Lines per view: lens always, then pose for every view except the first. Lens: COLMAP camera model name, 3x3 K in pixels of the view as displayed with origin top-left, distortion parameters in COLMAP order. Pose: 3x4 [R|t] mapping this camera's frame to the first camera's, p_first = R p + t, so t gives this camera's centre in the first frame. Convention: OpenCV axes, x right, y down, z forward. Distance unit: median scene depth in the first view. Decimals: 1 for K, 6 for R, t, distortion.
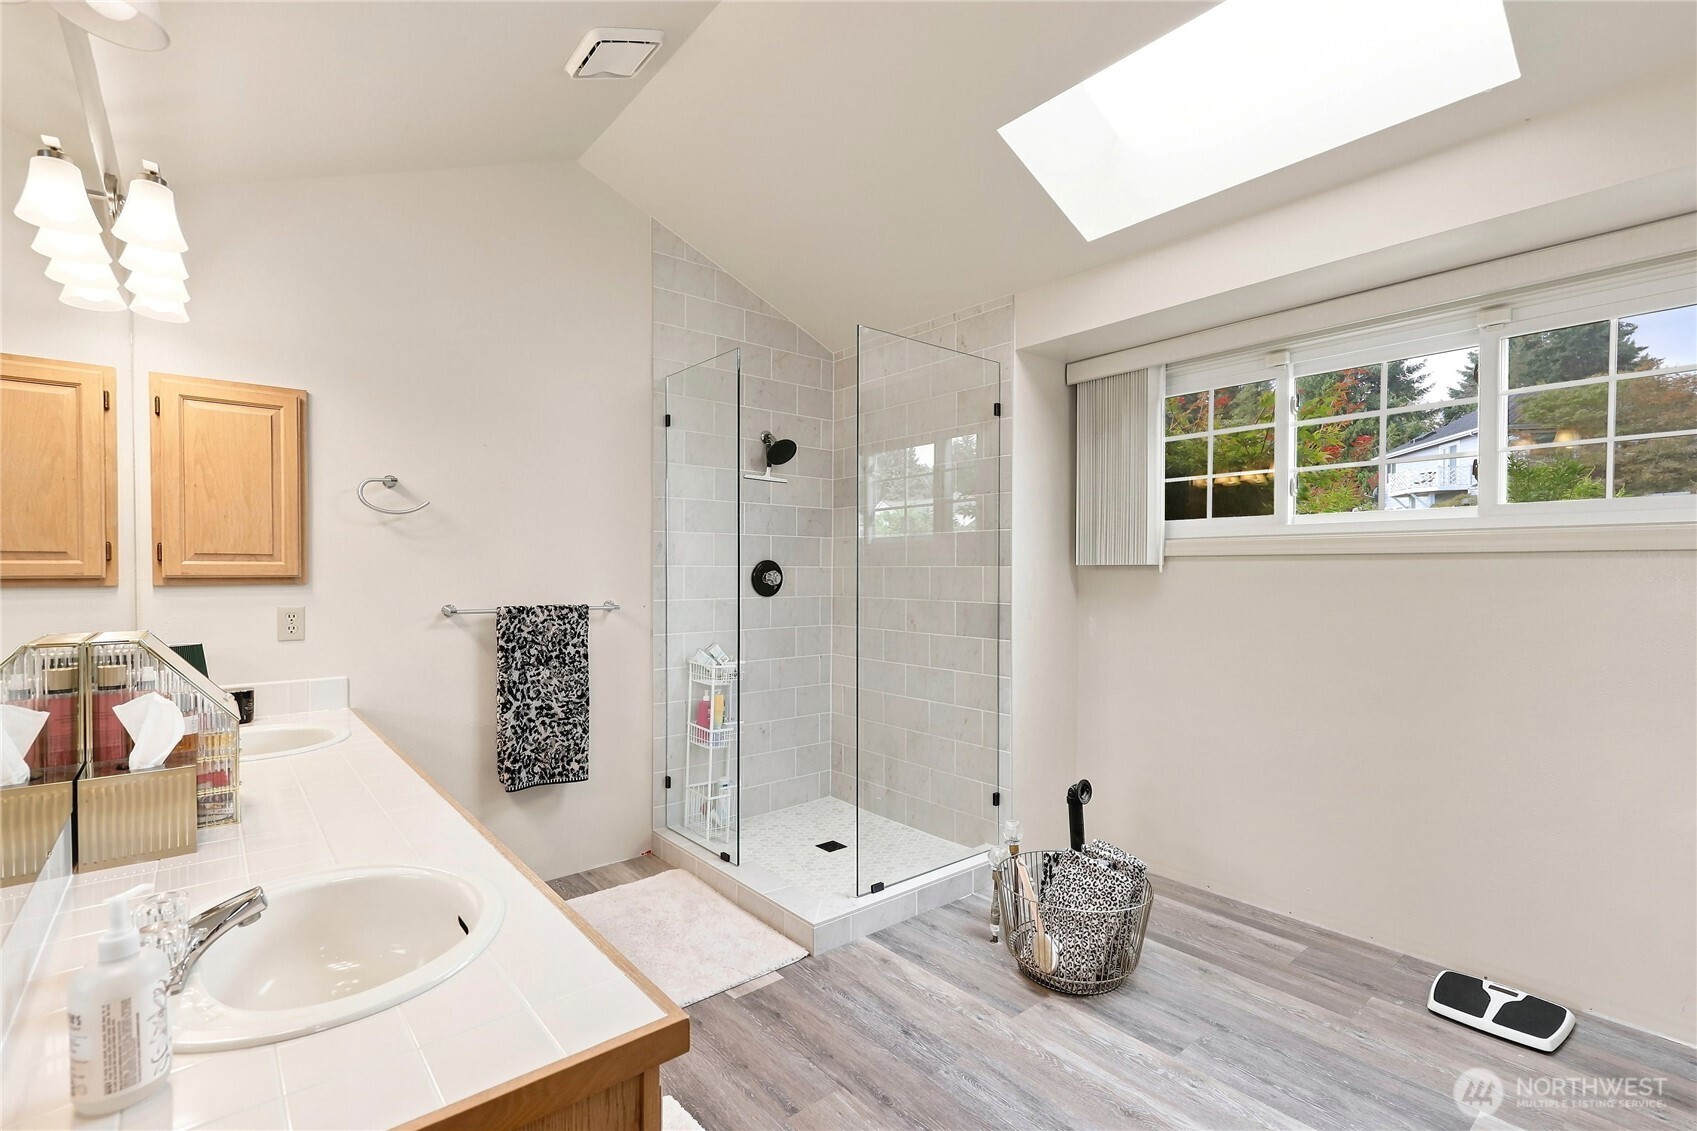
lens RADIAL K [[766.8, 0, 858.4], [0, 766.8, 568.2], [0, 0, 1]] dist [0.012155, -0.001115]
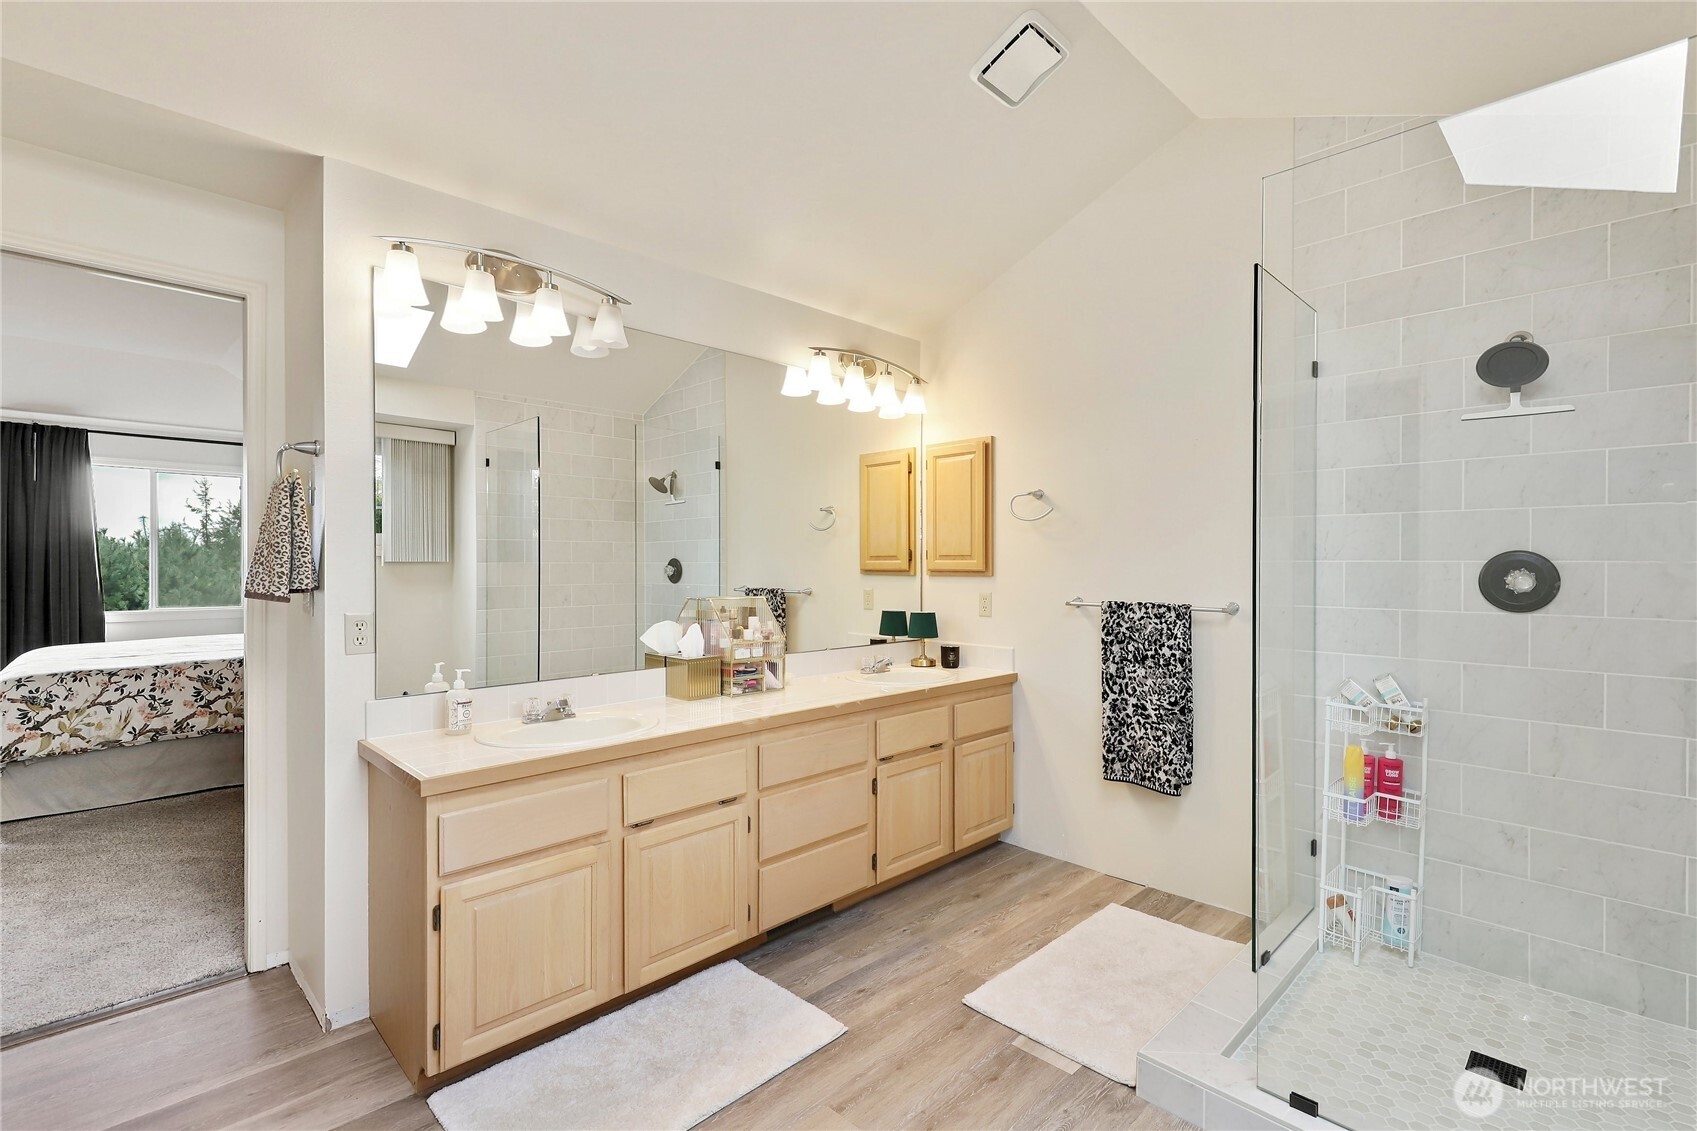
lens RADIAL K [[766.8, 0, 858.4], [0, 766.8, 568.2], [0, 0, 1]] dist [0.012155, -0.001115]
pose [[0.083508, 0.000926, -0.996507, 0.541535], [-0.002401, 0.999997, 0.000728, 0.005003], [0.996504, 0.002331, 0.083510, 0.563259]]
